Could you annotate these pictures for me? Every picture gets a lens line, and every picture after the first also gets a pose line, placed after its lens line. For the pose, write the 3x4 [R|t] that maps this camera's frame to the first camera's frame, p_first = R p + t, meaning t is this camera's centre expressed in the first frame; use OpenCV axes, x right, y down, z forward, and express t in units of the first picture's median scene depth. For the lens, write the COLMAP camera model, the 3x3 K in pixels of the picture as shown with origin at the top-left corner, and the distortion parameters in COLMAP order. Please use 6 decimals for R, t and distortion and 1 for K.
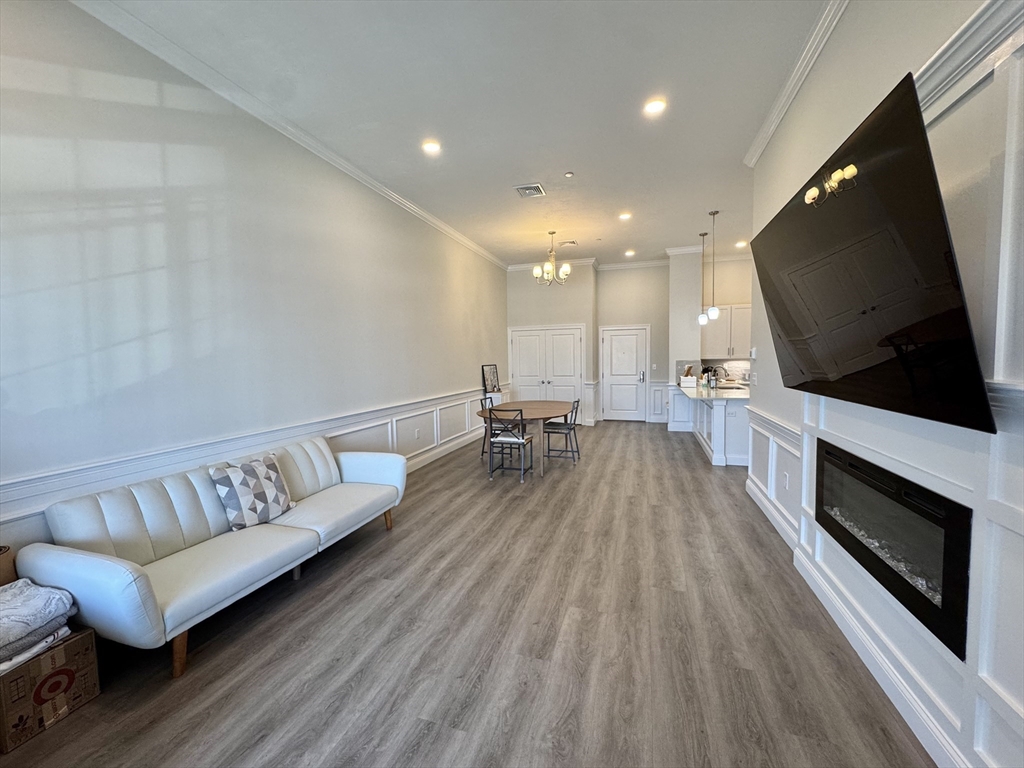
lens RADIAL K [[407.1, 0, 512.0], [0, 407.1, 384.0], [0, 0, 1]] dist [-0.005422, 0.000392]
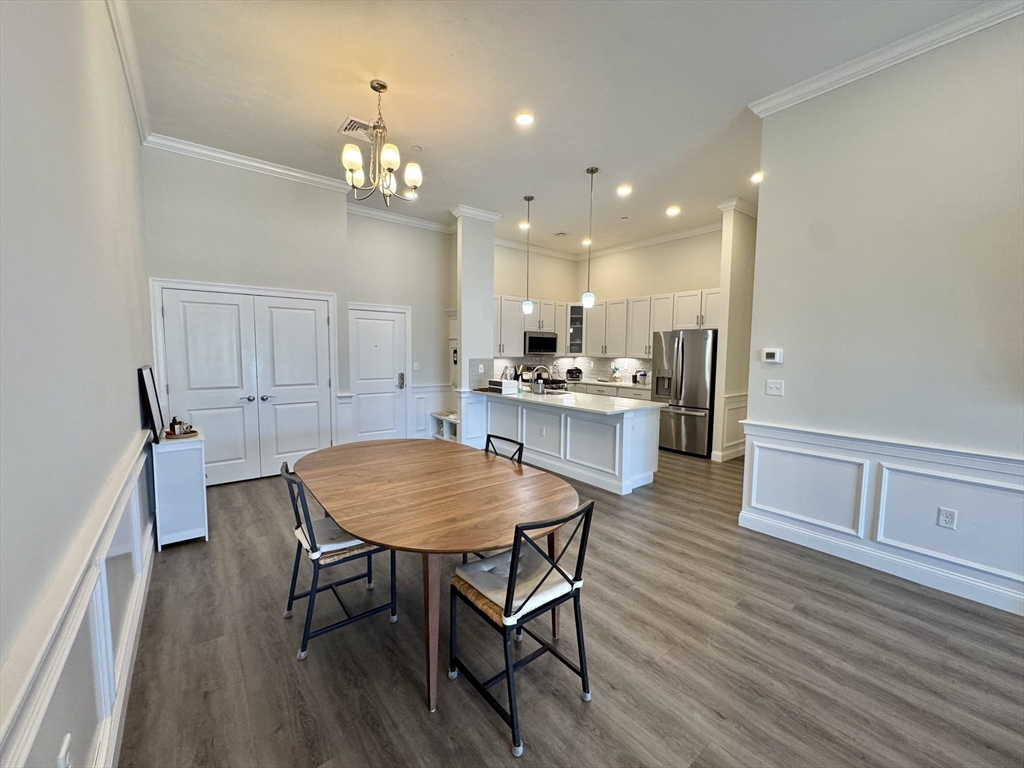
lens RADIAL K [[407.1, 0, 512.0], [0, 407.1, 384.0], [0, 0, 1]] dist [-0.005422, 0.000392]
pose [[0.556727, -0.045793, 0.829432, -0.303745], [0.033765, 0.998902, 0.032487, -0.054145], [-0.830009, 0.009919, 0.557662, 0.852657]]
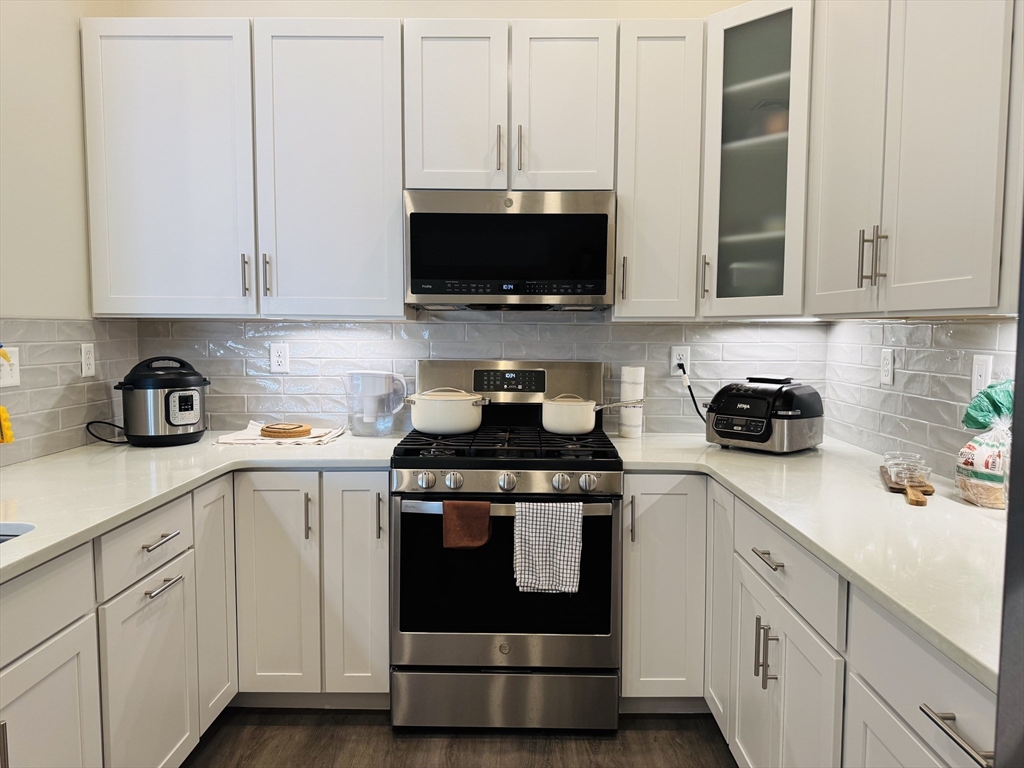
lens RADIAL K [[731.5, 0, 512.0], [0, 731.5, 384.0], [0, 0, 1]] dist [0.032247, -0.007033]
pose [[0.956864, 0.000149, 0.290537, 0.948636], [-0.002137, 0.999976, 0.006528, -0.058731], [-0.290529, -0.006867, 0.956842, 1.117823]]
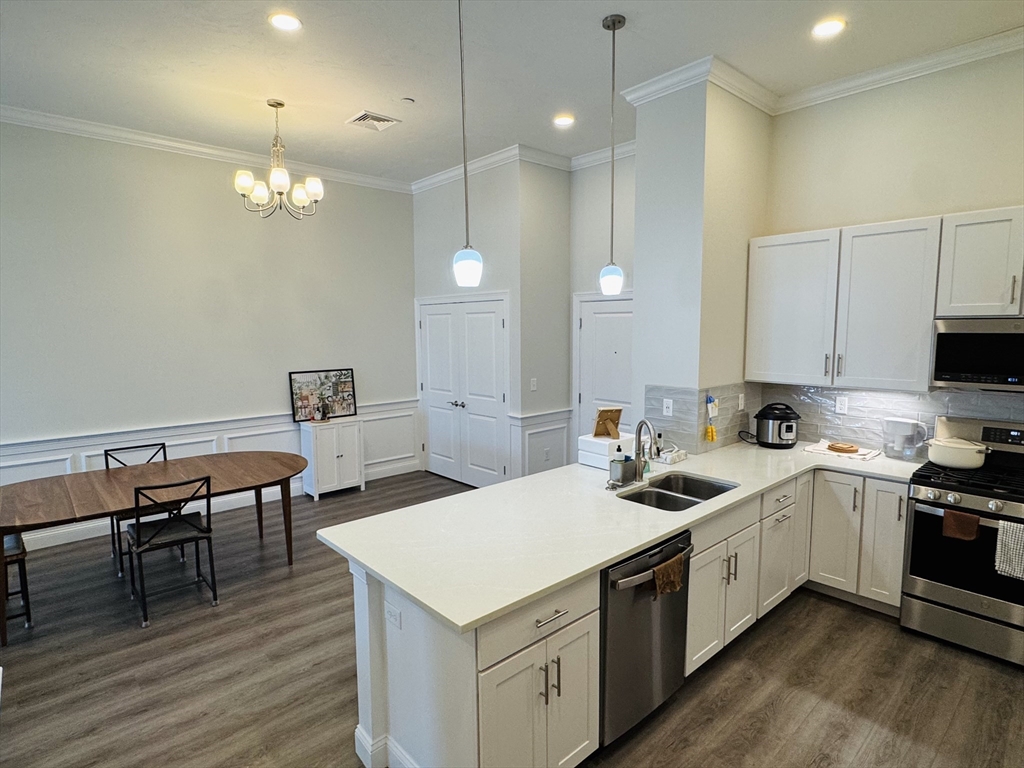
lens RADIAL K [[552.1, 0, 512.0], [0, 552.1, 384.0], [0, 0, 1]] dist [-0.001093, 0.001531]
pose [[0.868089, 0.064173, -0.492243, 0.916822], [-0.040646, 0.997468, 0.058359, -0.139088], [0.494741, -0.030654, 0.868500, 0.797726]]
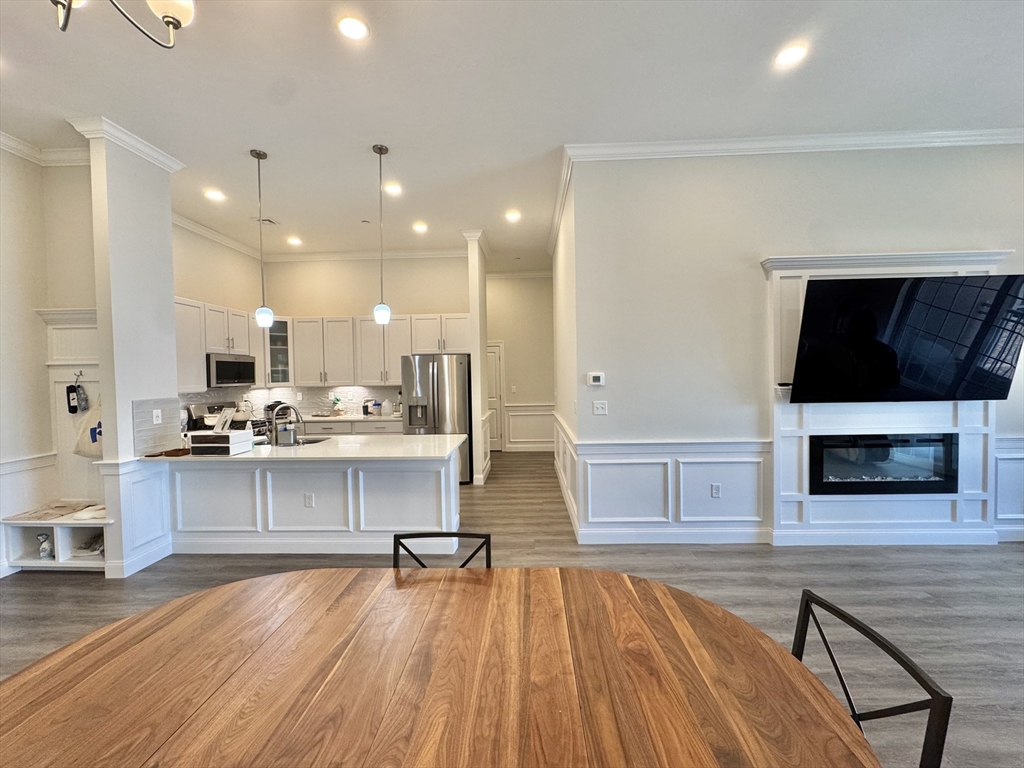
lens RADIAL K [[407.1, 0, 512.0], [0, 407.1, 384.0], [0, 0, 1]] dist [-0.005422, 0.000392]
pose [[-0.270579, -0.004178, 0.962689, -0.169755], [0.083311, 0.996137, 0.027739, -0.089636], [-0.959086, 0.087708, -0.269185, 1.225615]]
